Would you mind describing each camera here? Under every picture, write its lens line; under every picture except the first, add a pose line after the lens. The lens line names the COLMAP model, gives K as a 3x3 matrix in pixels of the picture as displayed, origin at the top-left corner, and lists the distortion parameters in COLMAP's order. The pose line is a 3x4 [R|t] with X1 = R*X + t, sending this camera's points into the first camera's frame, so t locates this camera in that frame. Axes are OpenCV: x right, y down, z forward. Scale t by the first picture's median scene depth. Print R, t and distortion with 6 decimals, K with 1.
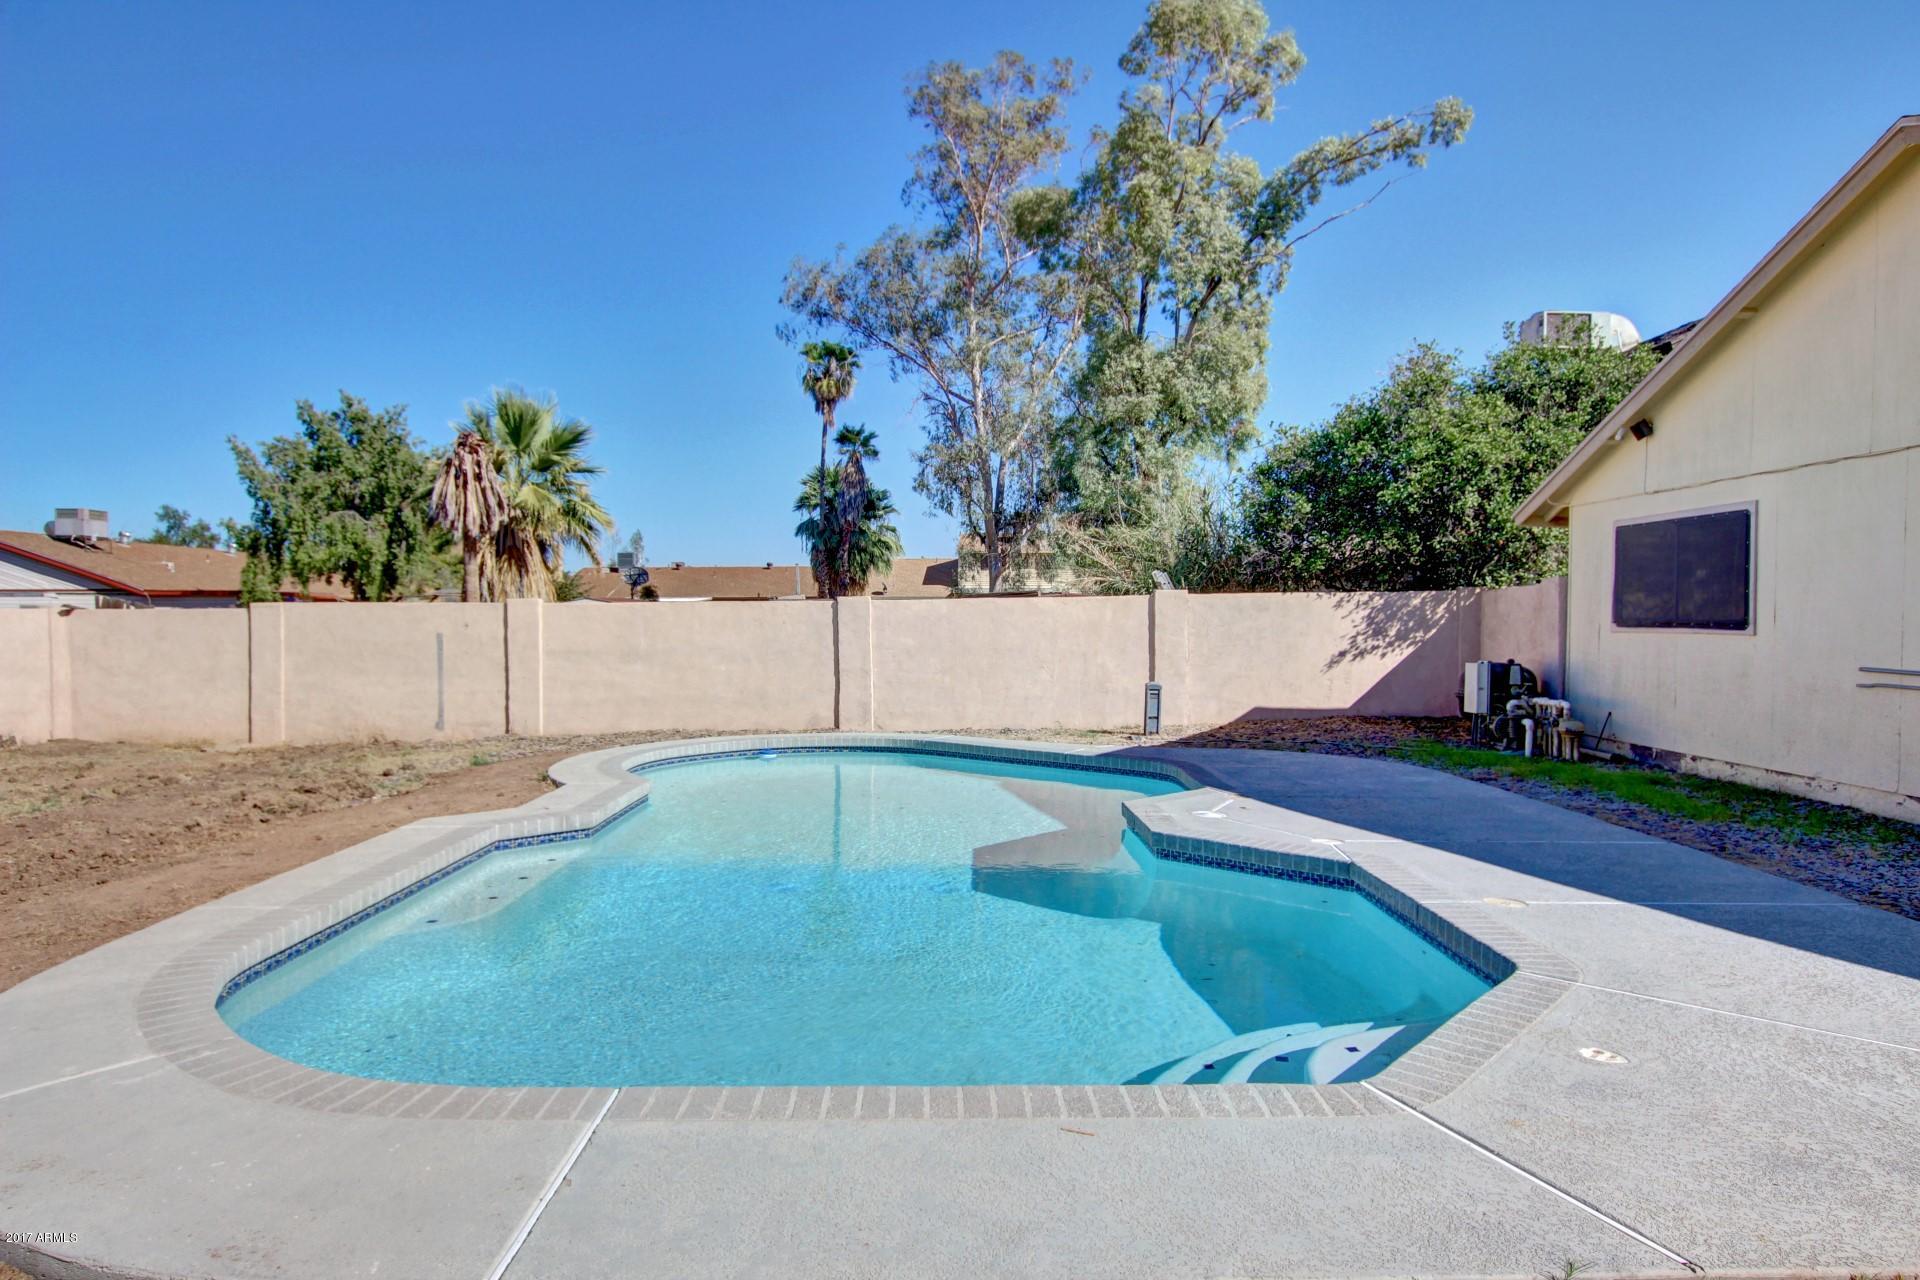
lens RADIAL K [[1150.0, 0, 959.9], [0, 1150.0, 632.2], [0, 0, 1]] dist [0.000896, 0.000767]
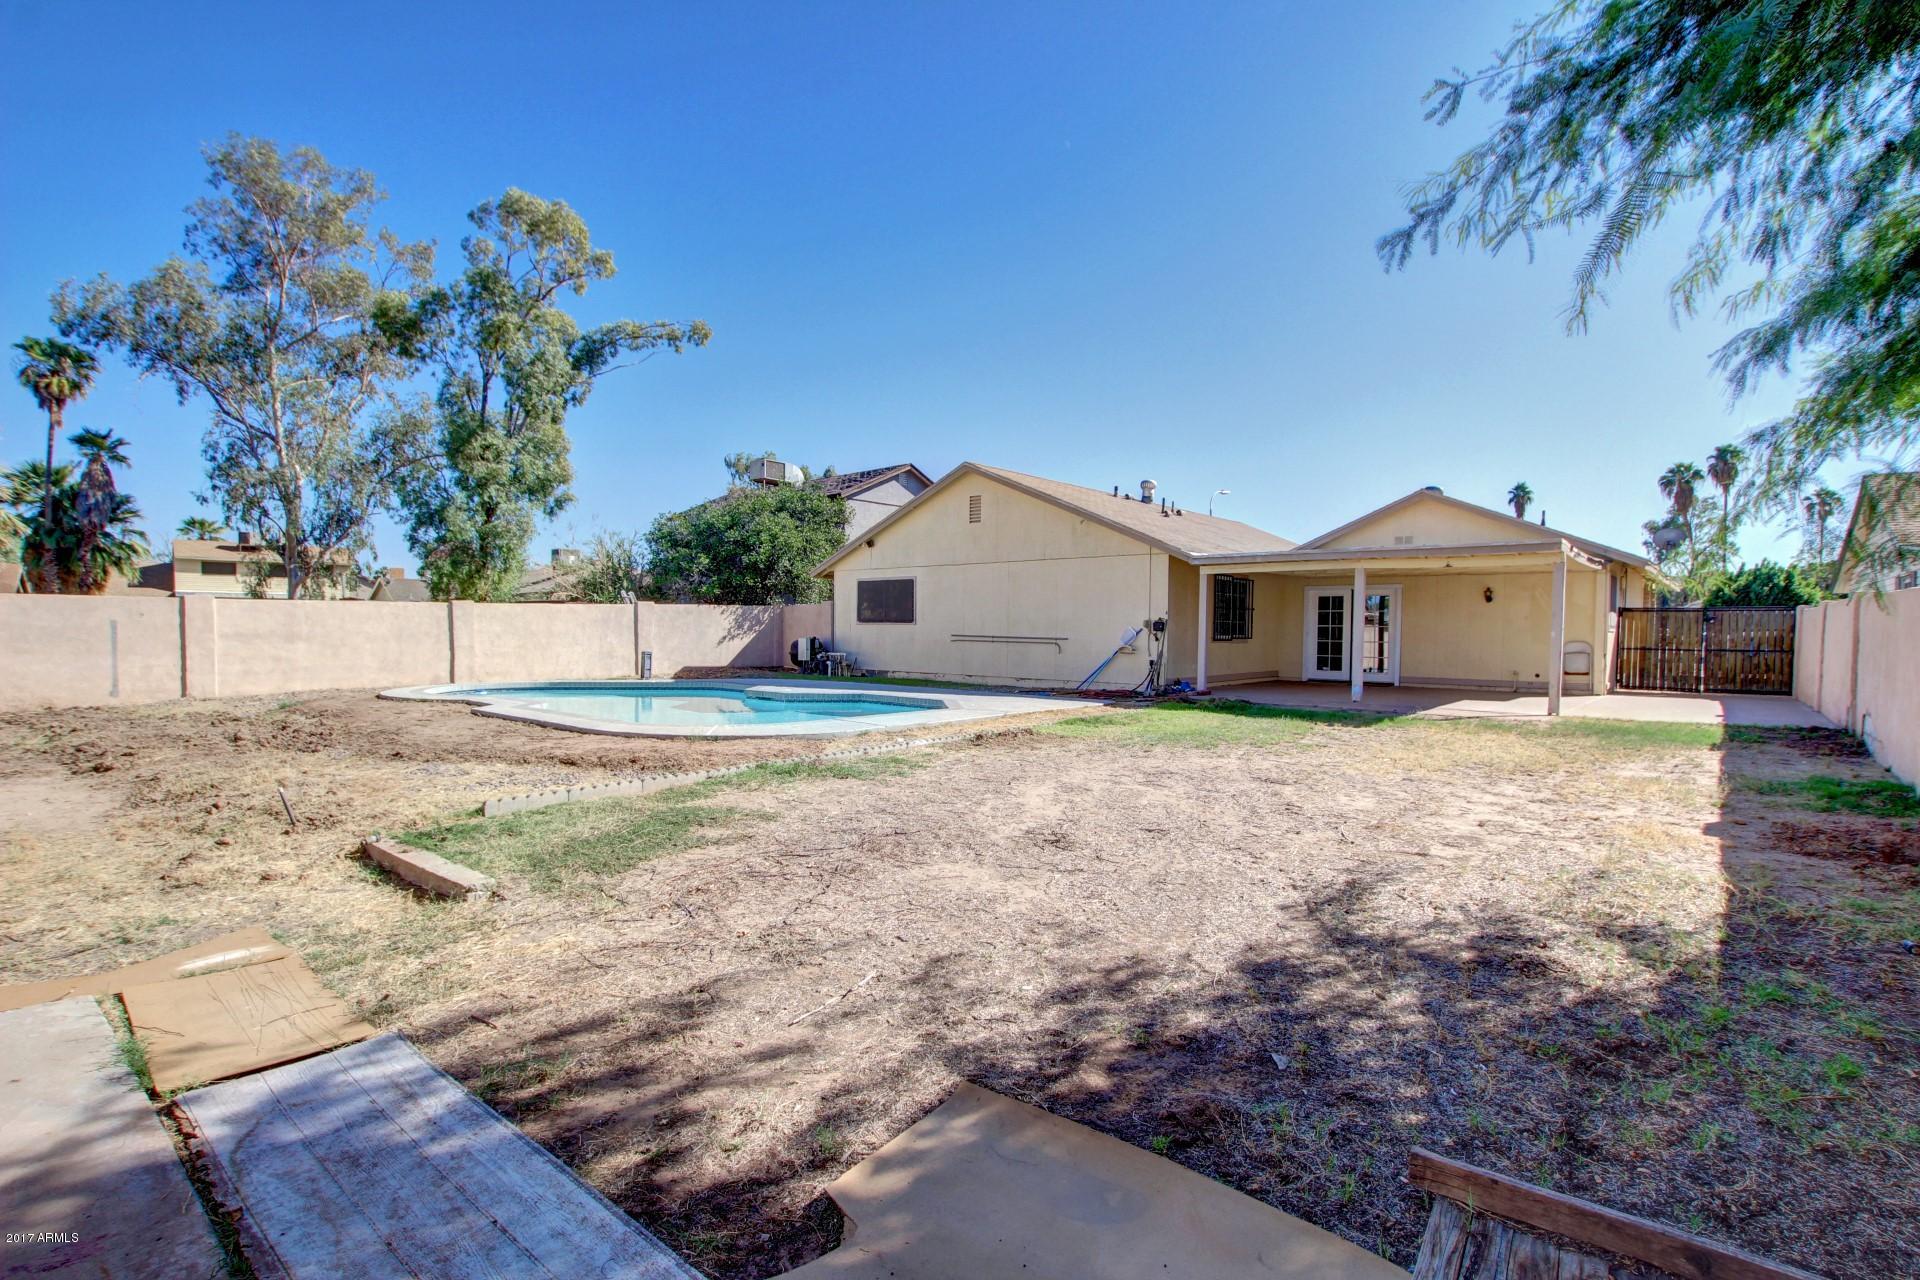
lens RADIAL K [[919.1, 0, 950.5], [0, 919.1, 657.3], [0, 0, 1]] dist [-0.004155, -0.000462]
pose [[0.682770, -0.016680, 0.730443, -0.327180], [0.001374, 0.999767, 0.021545, 0.012289], [-0.730632, -0.013706, 0.682634, -0.215200]]
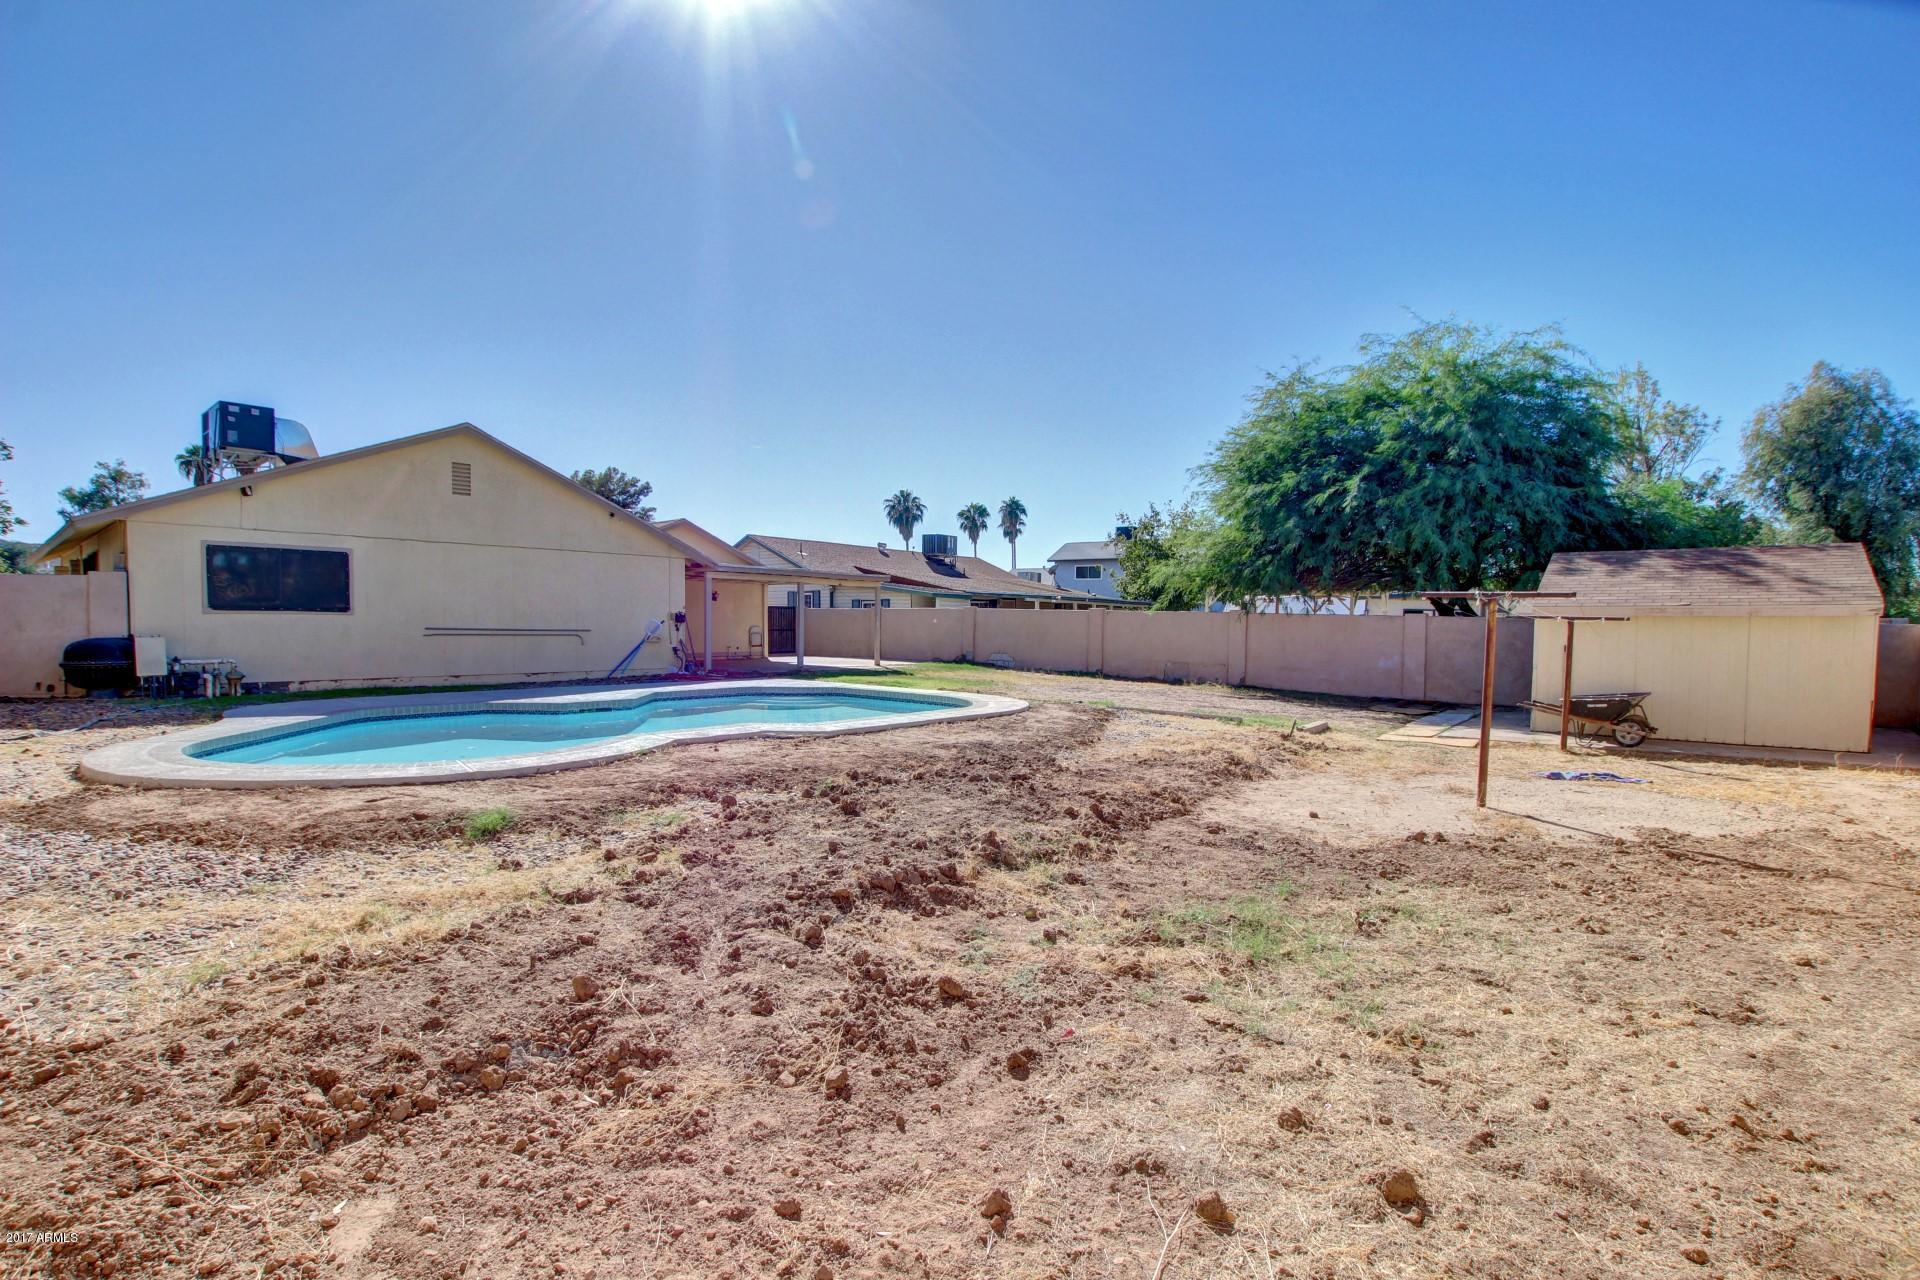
lens RADIAL K [[930.4, 0, 964.0], [0, 930.4, 655.3], [0, 0, 1]] dist [-0.006106, -0.002031]
pose [[-0.738637, -0.031869, 0.673350, -0.457477], [-0.001312, 0.998948, 0.045840, -0.001103], [-0.674102, 0.032975, -0.737901, 0.556961]]
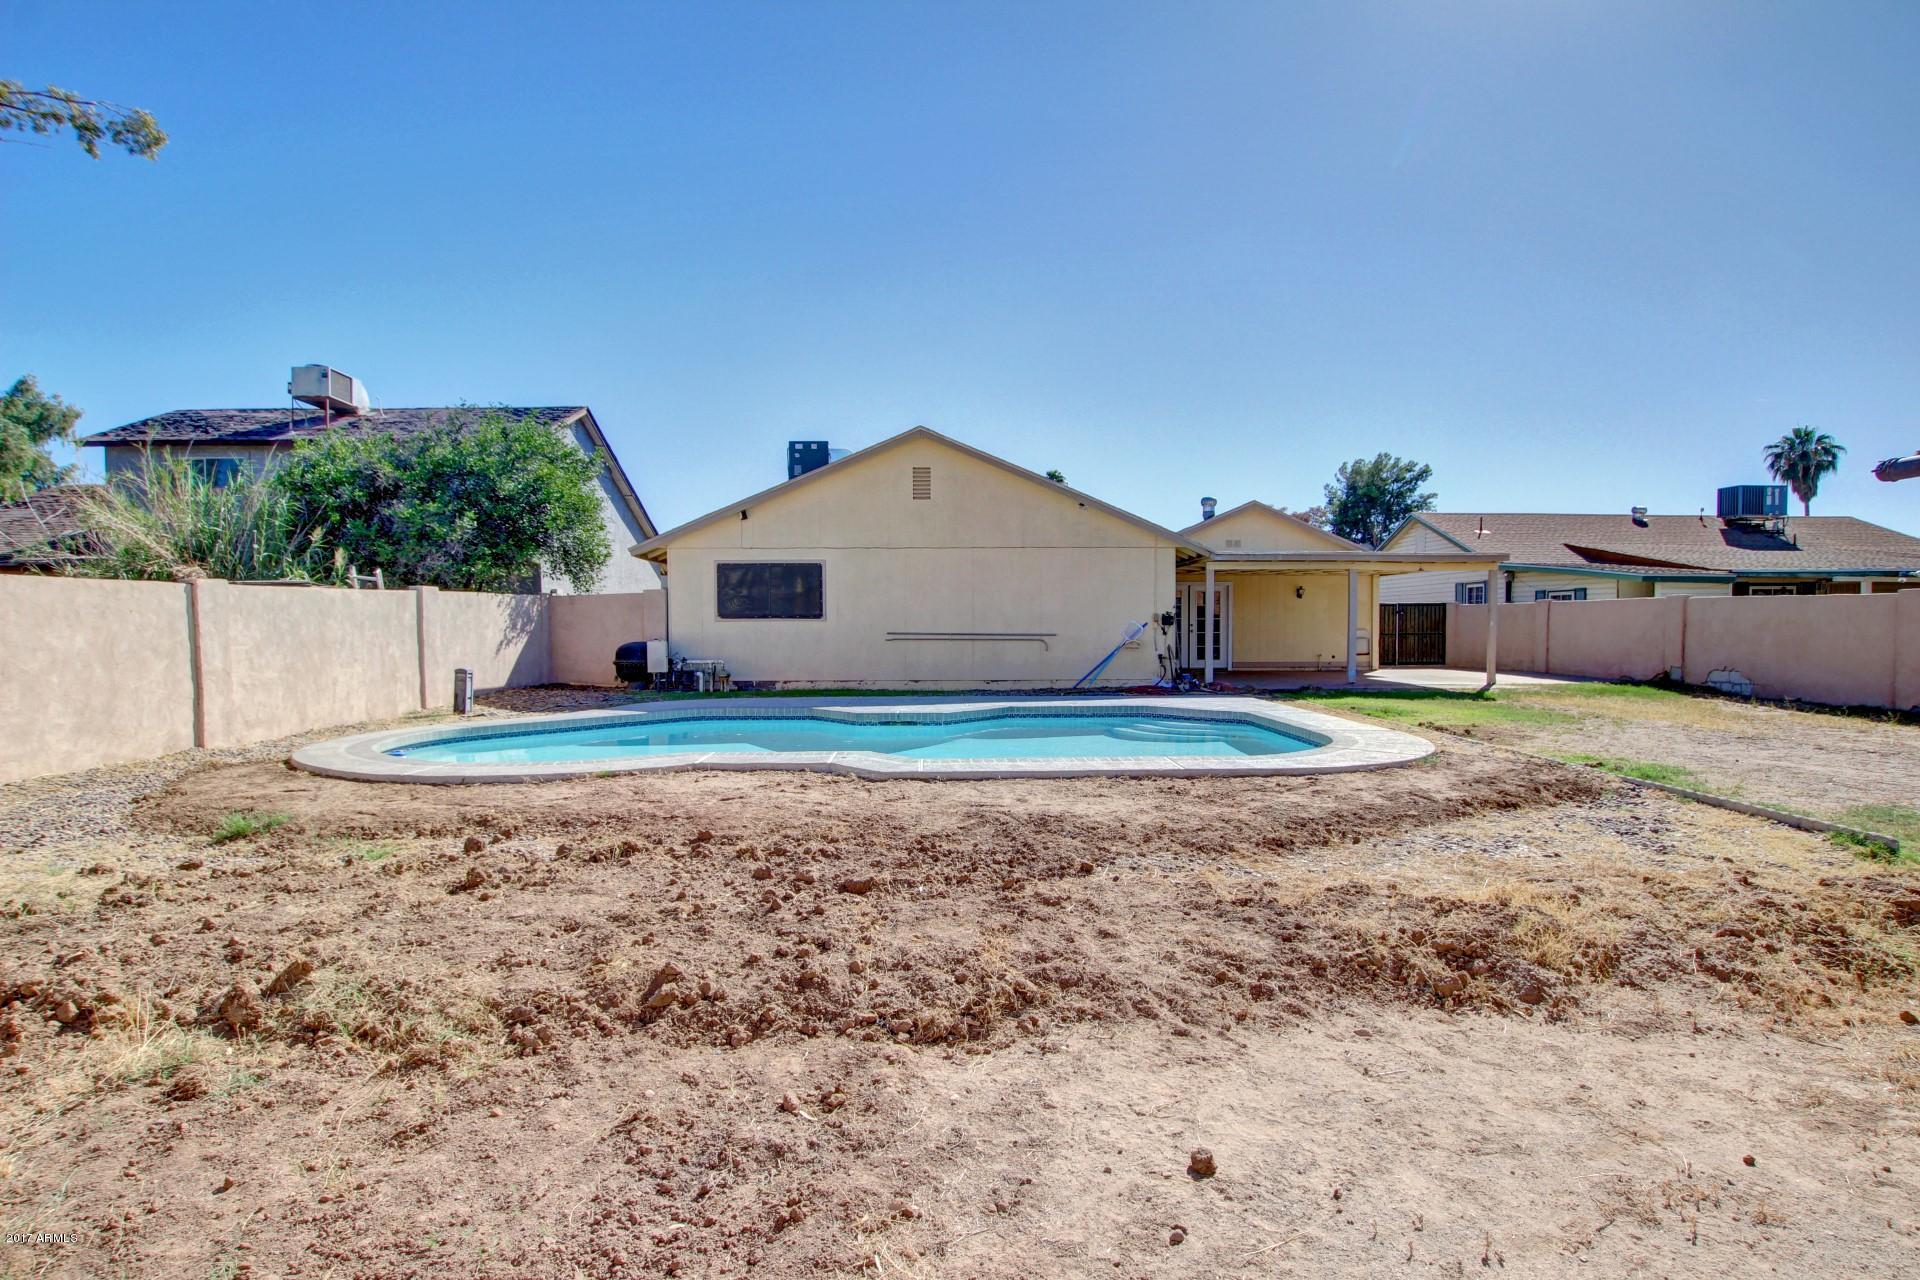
lens RADIAL K [[993.0, 0, 956.7], [0, 993.0, 639.8], [0, 0, 1]] dist [-0.006317, -0.001283]
pose [[0.002802, -0.015918, 0.999869, -0.451204], [0.016675, 0.999735, 0.015869, 0.004691], [-0.999857, 0.016629, 0.003067, 0.279233]]
